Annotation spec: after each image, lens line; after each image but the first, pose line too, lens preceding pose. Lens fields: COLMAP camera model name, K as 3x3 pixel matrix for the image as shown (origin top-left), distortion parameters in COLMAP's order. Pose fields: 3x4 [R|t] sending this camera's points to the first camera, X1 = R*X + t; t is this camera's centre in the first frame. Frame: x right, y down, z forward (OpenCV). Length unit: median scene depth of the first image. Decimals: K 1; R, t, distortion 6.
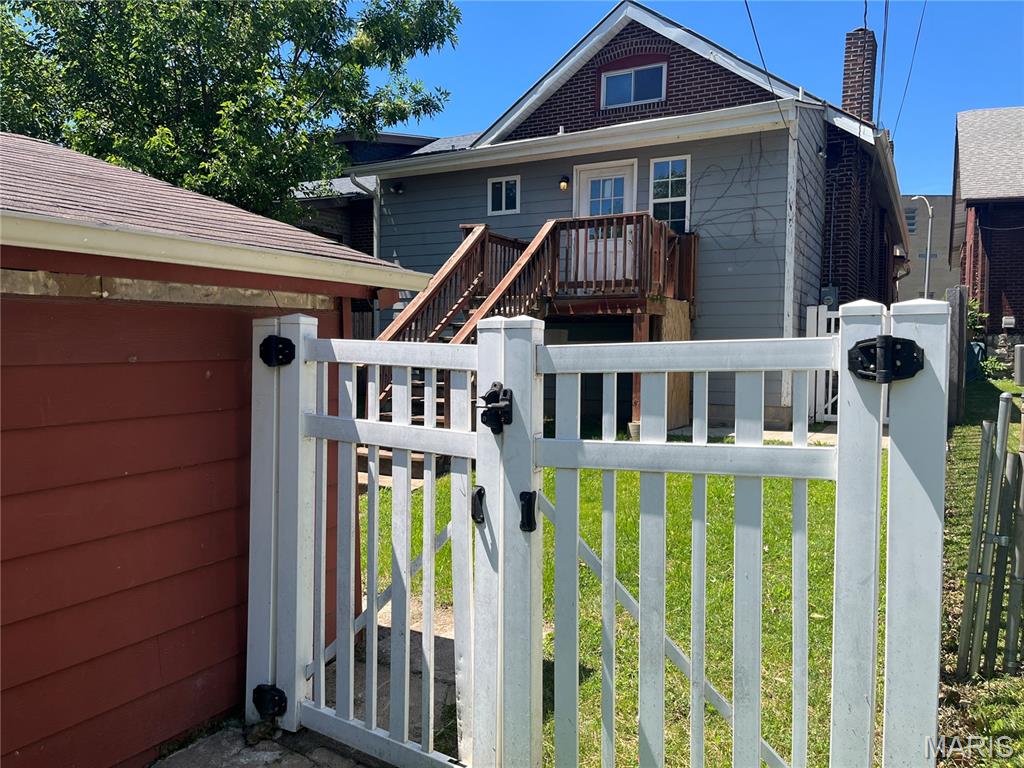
lens RADIAL K [[773.2, 0, 511.4], [0, 773.2, 358.0], [0, 0, 1]] dist [-0.004465, -0.003049]
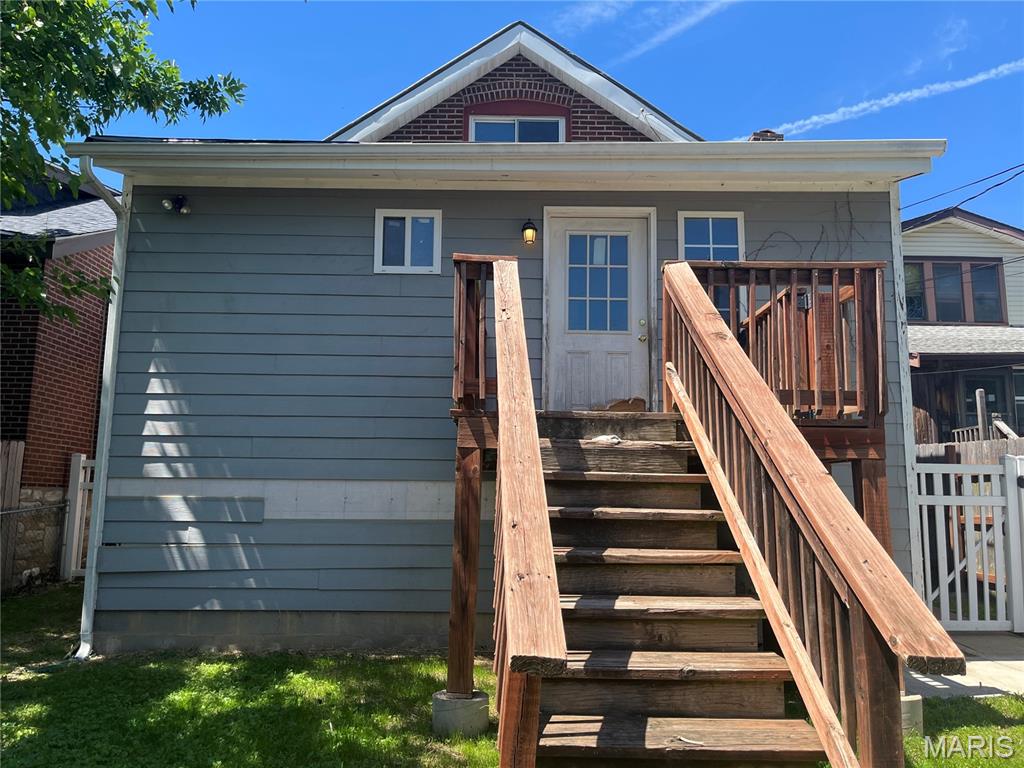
lens RADIAL K [[763.5, 0, 512.0], [0, 763.5, 384.0], [0, 0, 1]] dist [0.003760, -0.000523]
pose [[0.875784, 0.073536, 0.477068, -0.211512], [0.000316, 0.988240, -0.152909, -0.023355], [-0.482702, 0.134066, 0.865462, 0.521213]]
